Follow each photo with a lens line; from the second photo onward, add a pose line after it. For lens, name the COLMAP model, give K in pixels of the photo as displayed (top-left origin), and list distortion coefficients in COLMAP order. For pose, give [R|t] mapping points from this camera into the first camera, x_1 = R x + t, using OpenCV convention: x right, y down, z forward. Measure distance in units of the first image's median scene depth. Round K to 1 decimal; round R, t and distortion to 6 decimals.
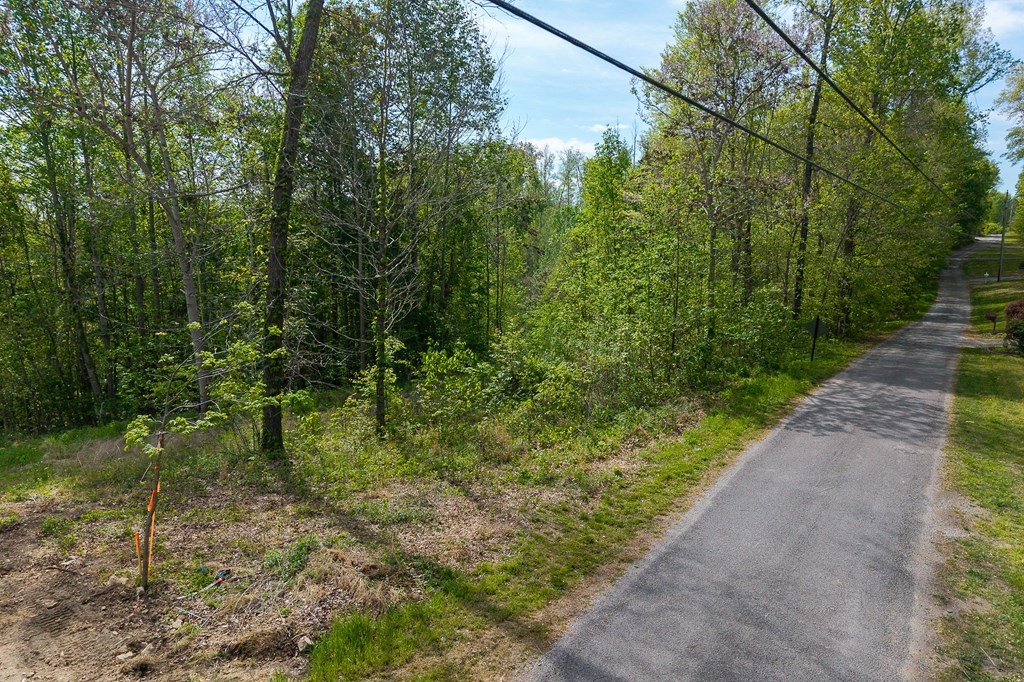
lens RADIAL K [[715.4, 0, 493.5], [0, 715.4, 340.4], [0, 0, 1]] dist [0.054006, -0.046446]
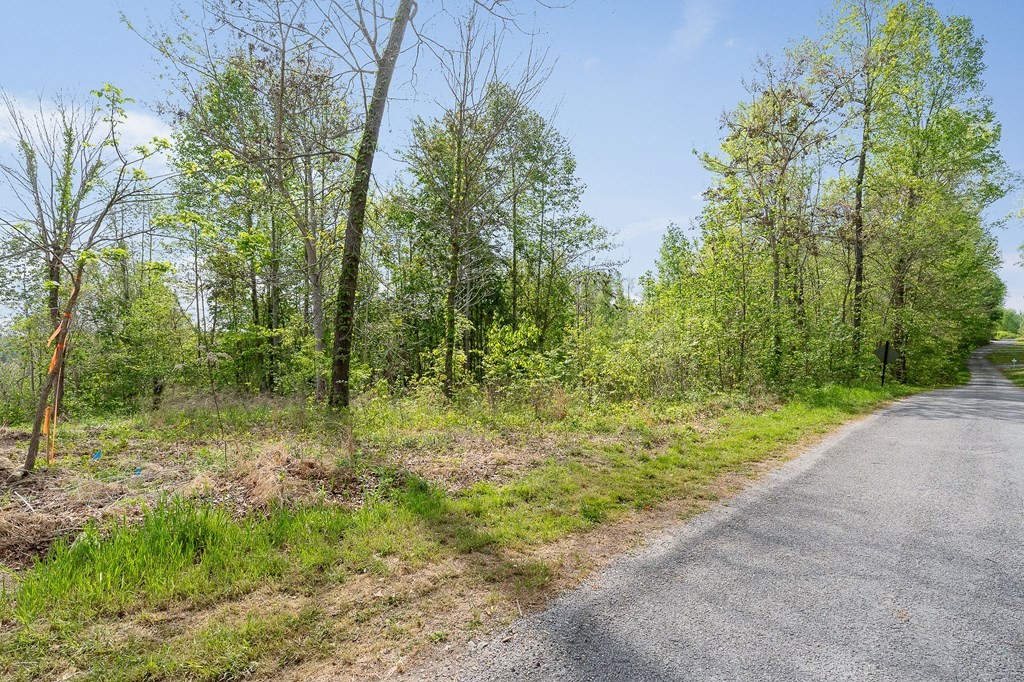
lens RADIAL K [[495.6, 0, 512.0], [0, 495.6, 341.0], [0, 0, 1]] dist [0.006801, 0.000402]
pose [[0.986317, 0.010025, -0.164554, 0.066115], [-0.037274, 0.985863, -0.163354, 0.191907], [0.160590, 0.167252, 0.972748, 0.406019]]
